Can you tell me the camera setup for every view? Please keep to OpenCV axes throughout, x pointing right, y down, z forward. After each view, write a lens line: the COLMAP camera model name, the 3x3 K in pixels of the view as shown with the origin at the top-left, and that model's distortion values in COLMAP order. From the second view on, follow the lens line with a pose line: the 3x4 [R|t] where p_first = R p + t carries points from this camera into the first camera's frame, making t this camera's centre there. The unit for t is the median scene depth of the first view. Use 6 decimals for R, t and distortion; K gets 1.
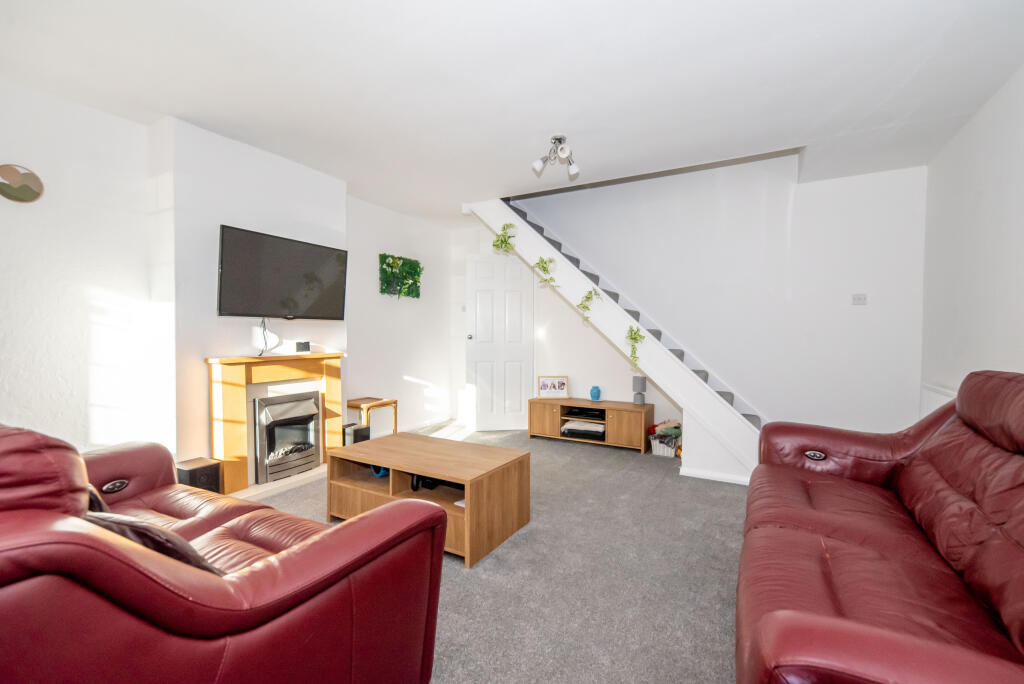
lens RADIAL K [[453.7, 0, 515.6], [0, 453.7, 343.8], [0, 0, 1]] dist [0.002240, 0.000148]
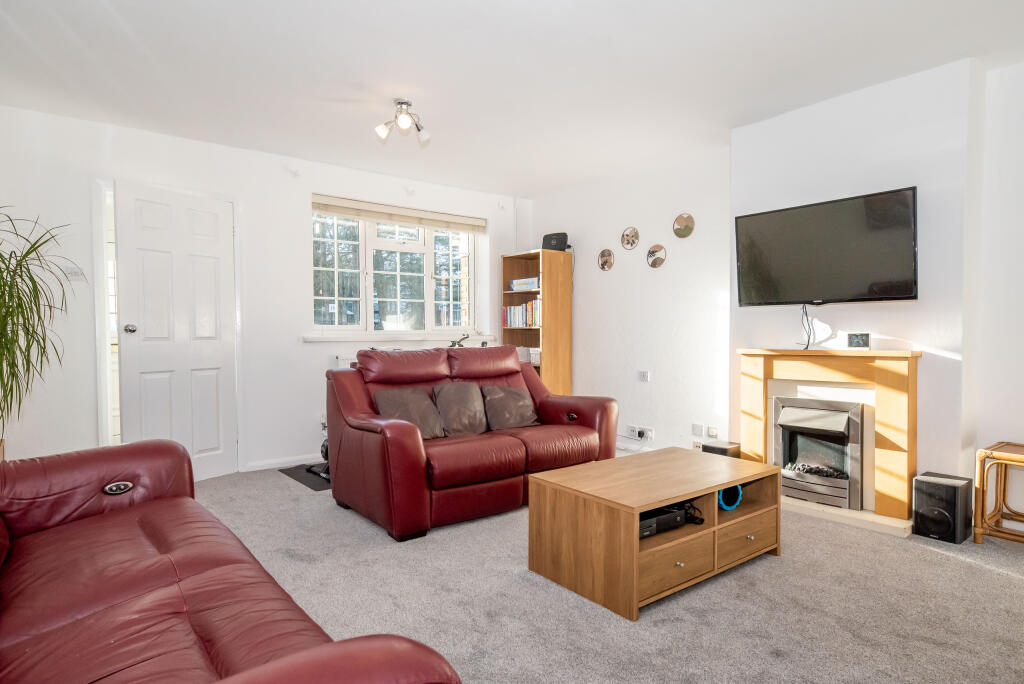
lens RADIAL K [[602.6, 0, 516.8], [0, 602.6, 342.9], [0, 0, 1]] dist [0.001952, 0.000481]
pose [[-0.408975, 0.013514, -0.912446, 0.668259], [-0.018444, 0.999564, 0.023071, -0.002324], [0.912359, 0.026264, -0.408547, 0.941754]]
